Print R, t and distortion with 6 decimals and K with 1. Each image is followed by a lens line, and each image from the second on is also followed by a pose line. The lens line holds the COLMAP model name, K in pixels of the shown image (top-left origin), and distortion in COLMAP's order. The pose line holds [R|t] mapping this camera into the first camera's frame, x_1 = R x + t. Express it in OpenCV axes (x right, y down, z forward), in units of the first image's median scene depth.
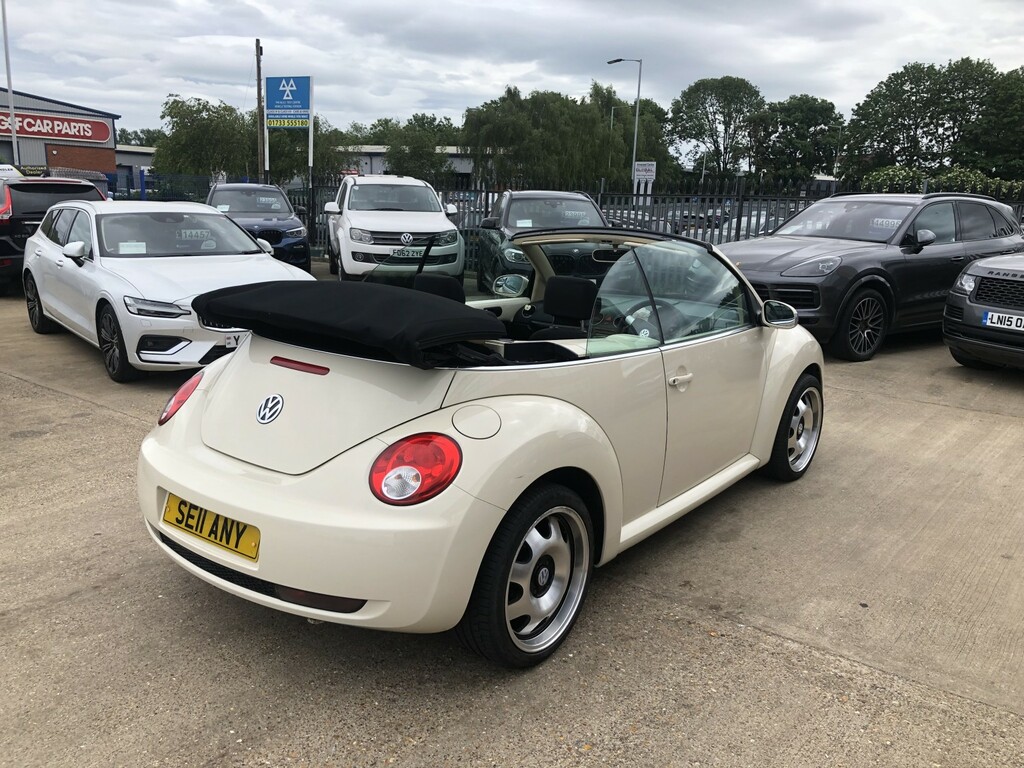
lens RADIAL K [[832.4, 0, 511.8], [0, 832.4, 386.0], [0, 0, 1]] dist [0.026429, -0.010301]
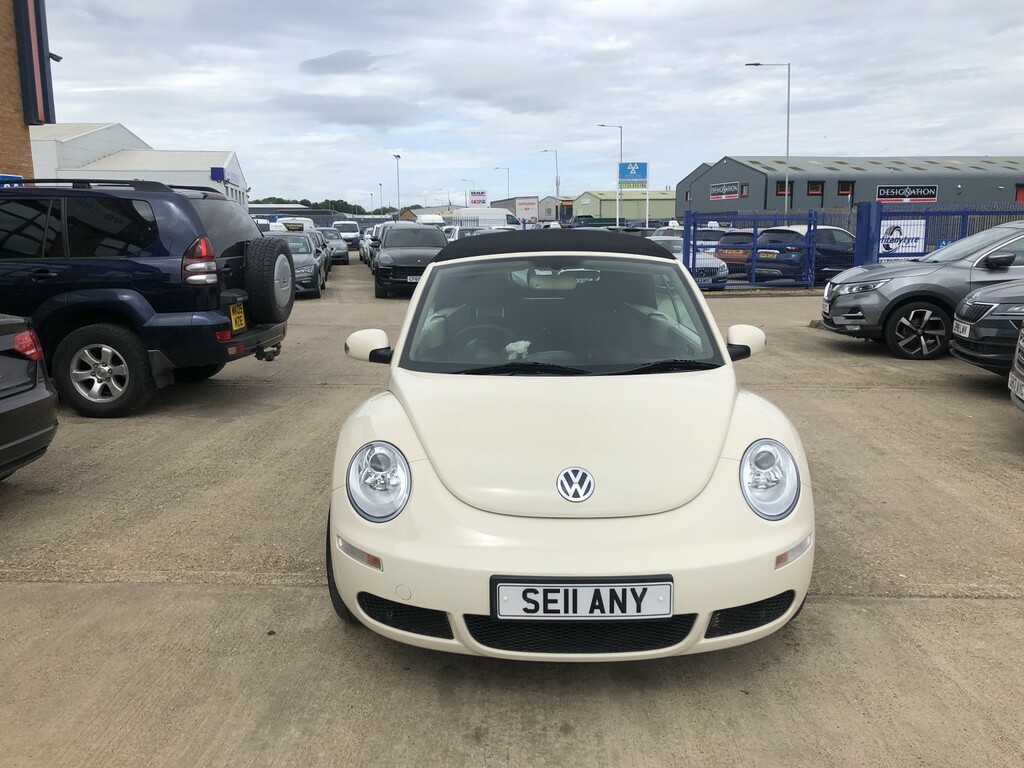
lens RADIAL K [[833.8, 0, 503.5], [0, 833.8, 379.5], [0, 0, 1]] dist [0.021063, -0.009303]
pose [[-0.807611, 0.084724, -0.583597, 0.195663], [-0.146329, 0.929884, 0.337495, -0.096842], [0.571272, 0.357962, -0.738588, 0.463943]]
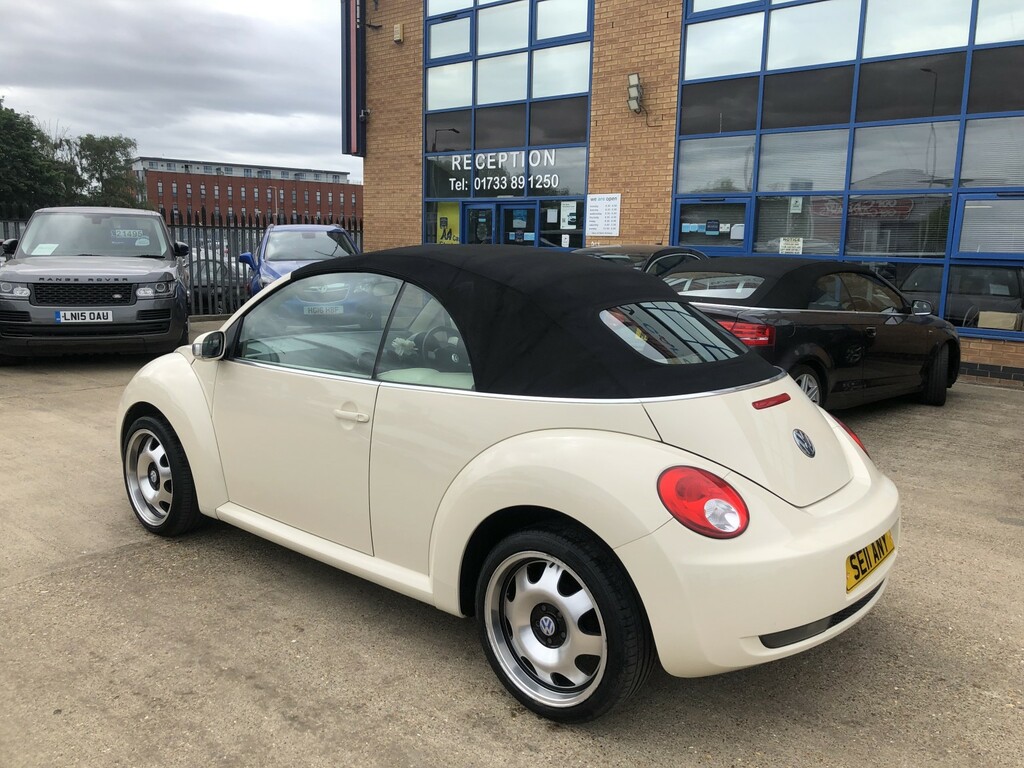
lens RADIAL K [[833.8, 0, 514.3], [0, 833.8, 384.2], [0, 0, 1]] dist [0.021063, -0.009303]
pose [[0.053845, -0.192288, 0.979860, -0.338500], [0.200067, 0.963464, 0.178077, -0.040798], [-0.978302, 0.186449, 0.090348, 0.157865]]
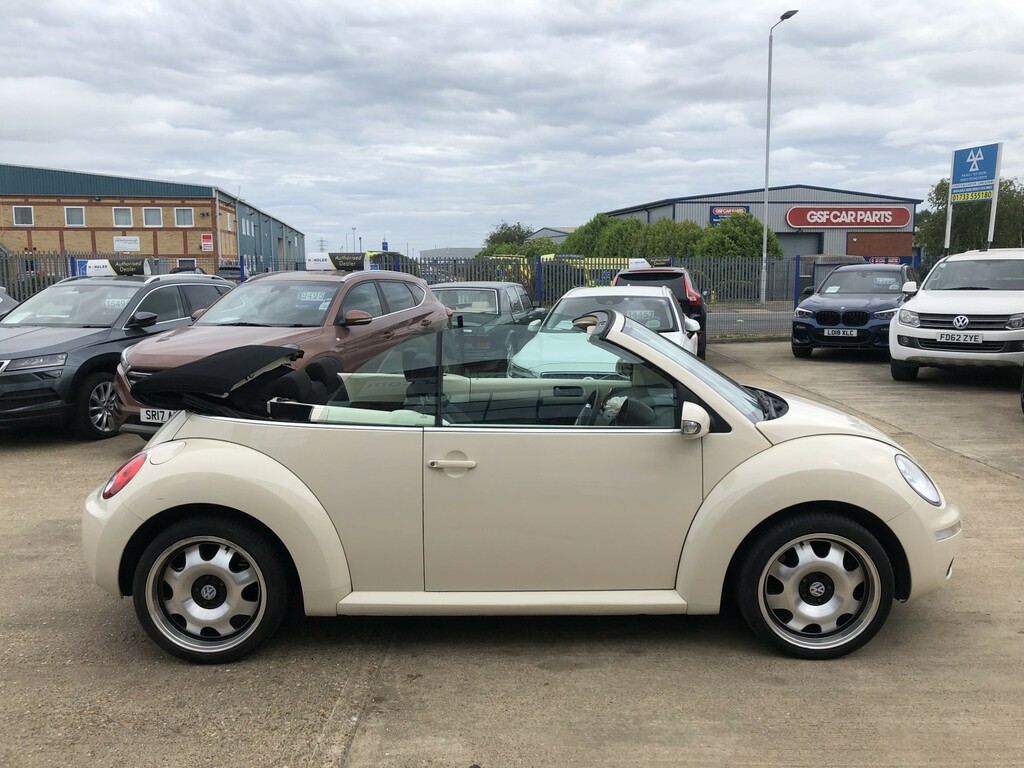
lens RADIAL K [[833.8, 0, 516.8], [0, 833.8, 382.4], [0, 0, 1]] dist [0.021063, -0.009303]
pose [[0.606079, 0.076856, -0.791683, 0.282380], [-0.154329, 0.987769, -0.022255, -0.025941], [0.780289, 0.135668, 0.610527, 0.127526]]
